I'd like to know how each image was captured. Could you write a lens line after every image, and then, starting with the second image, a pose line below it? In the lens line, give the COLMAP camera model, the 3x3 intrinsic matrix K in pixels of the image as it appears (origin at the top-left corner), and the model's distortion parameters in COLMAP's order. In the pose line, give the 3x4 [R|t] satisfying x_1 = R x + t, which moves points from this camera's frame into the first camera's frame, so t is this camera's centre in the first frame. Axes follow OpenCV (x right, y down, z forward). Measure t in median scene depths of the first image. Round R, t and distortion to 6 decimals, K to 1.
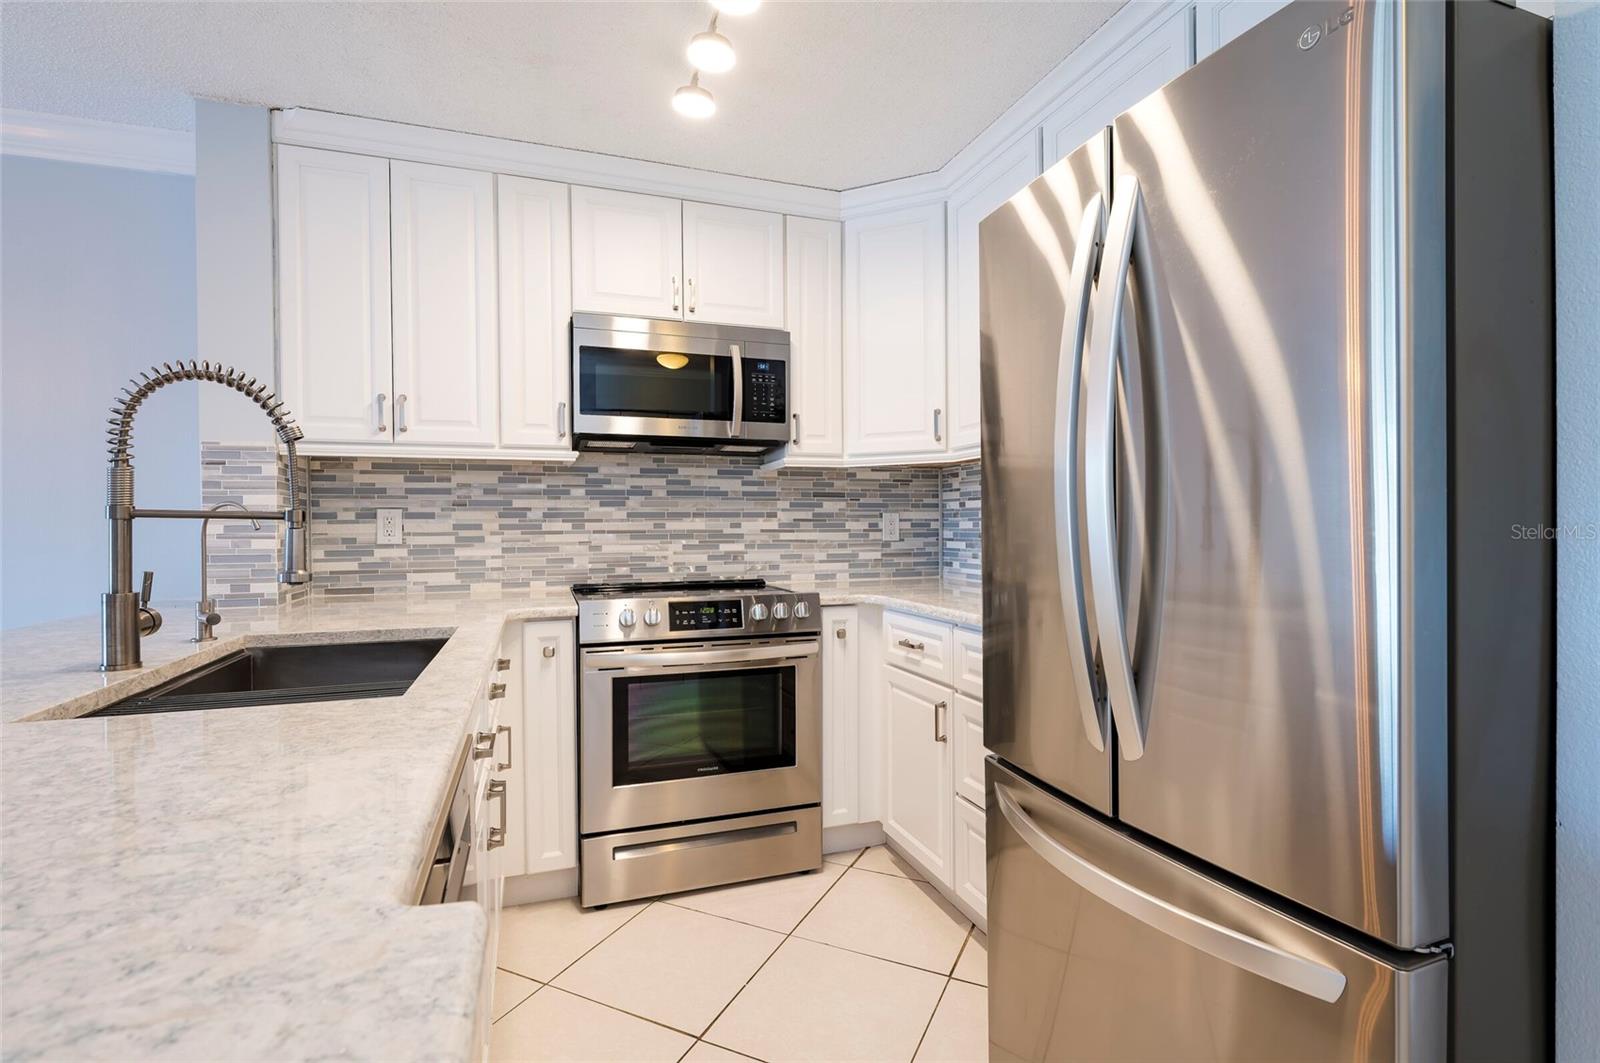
lens RADIAL K [[744.8, 0, 806.5], [0, 744.8, 530.3], [0, 0, 1]] dist [0.000483, -0.000498]
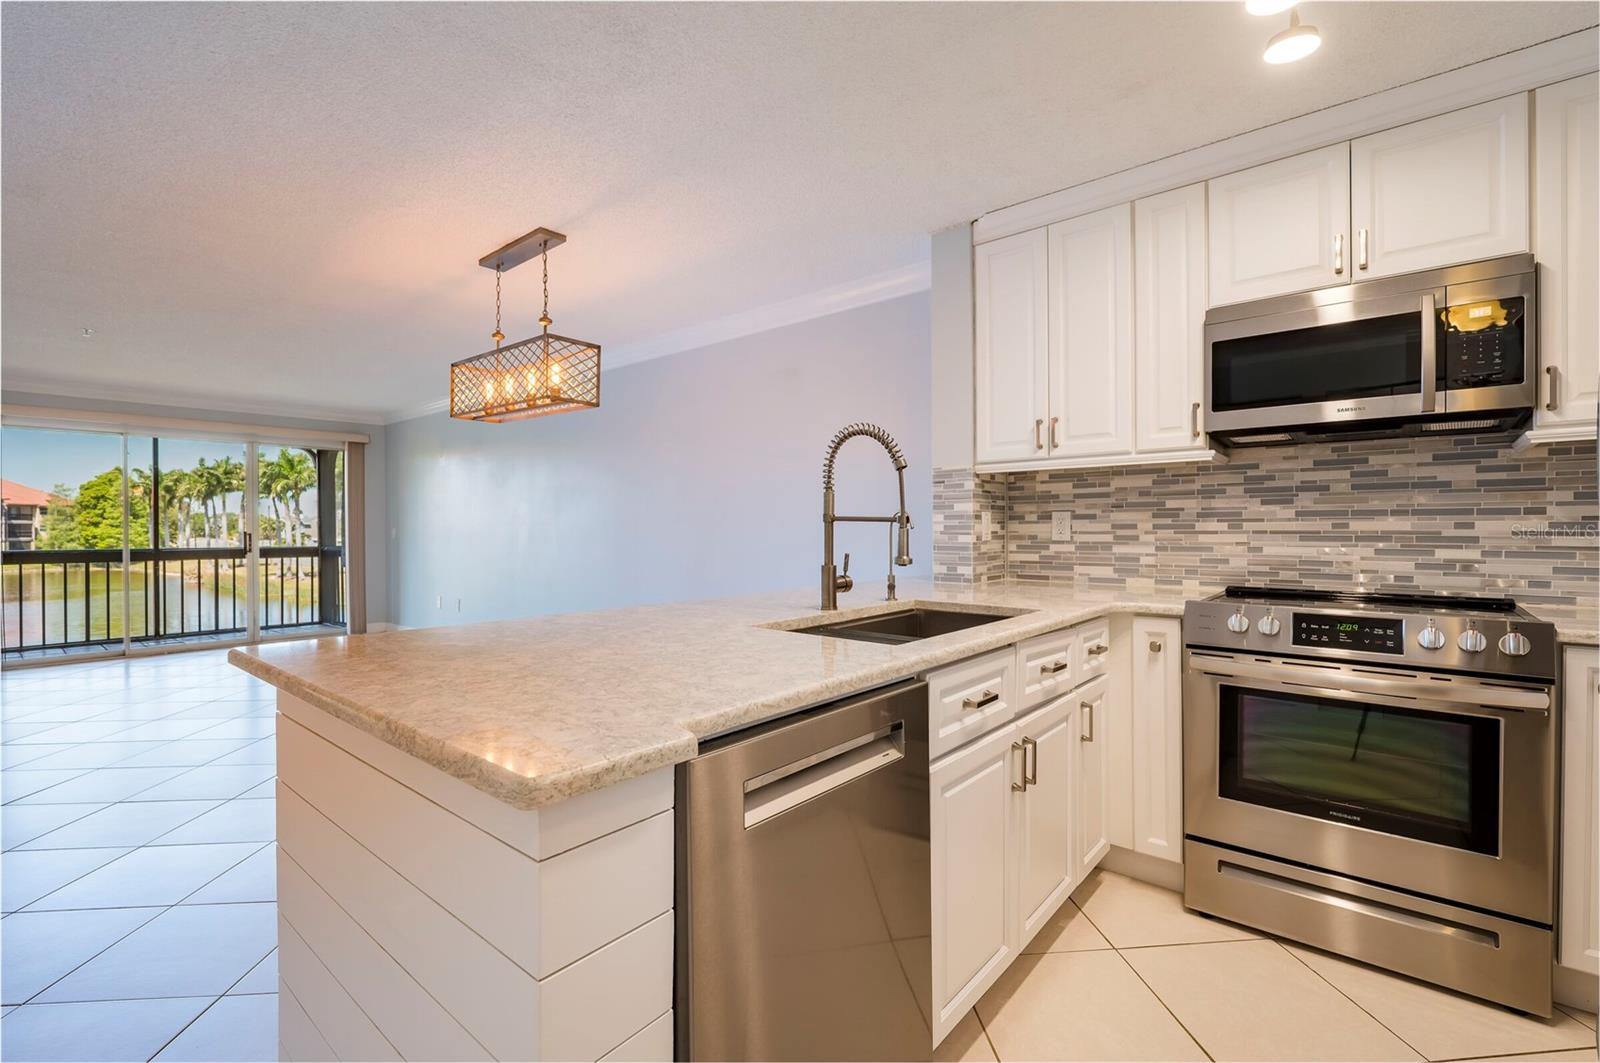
lens RADIAL K [[704.9, 0, 804.4], [0, 704.9, 530.0], [0, 0, 1]] dist [0.000351, -0.001236]
pose [[0.504925, 0.007432, -0.863131, 0.205397], [-0.005763, 0.999970, 0.005239, -0.002131], [0.863144, 0.002329, 0.504953, 0.061717]]
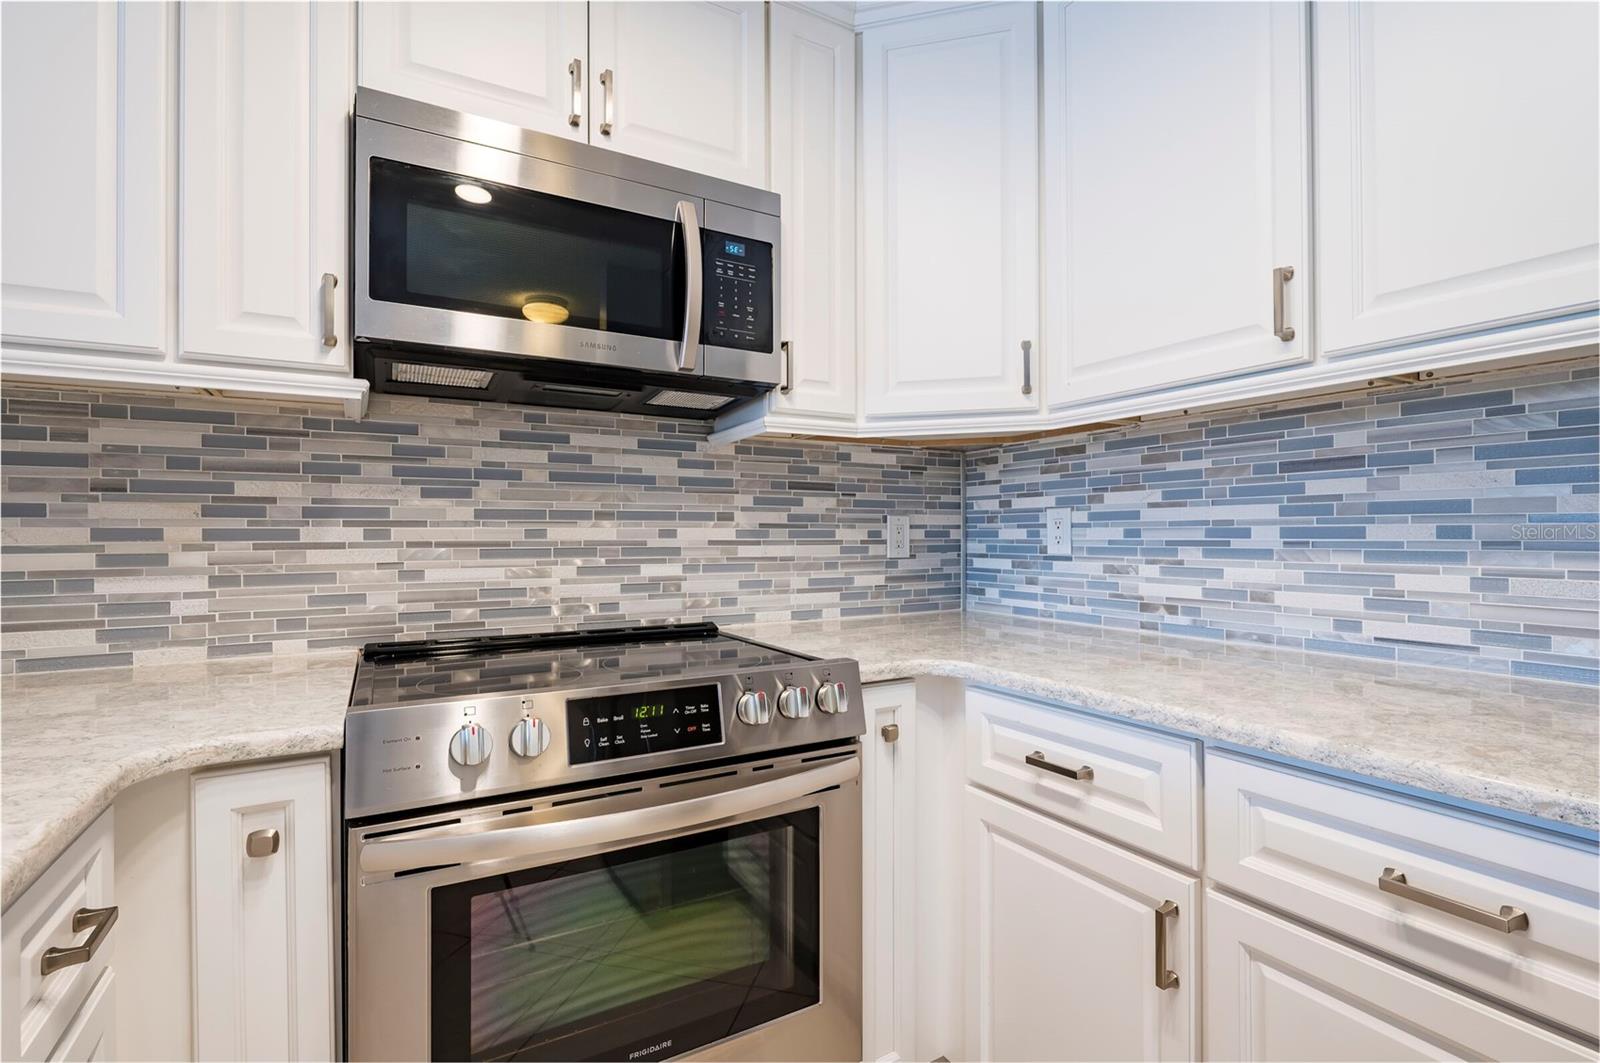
lens RADIAL K [[731.0, 0, 803.8], [0, 731.0, 531.3], [0, 0, 1]] dist [-0.000483, -0.005201]
pose [[0.983973, 0.003898, 0.178272, -0.102288], [-0.001681, 0.999919, -0.012584, -0.001374], [-0.178307, 0.012082, 0.983901, 0.445325]]
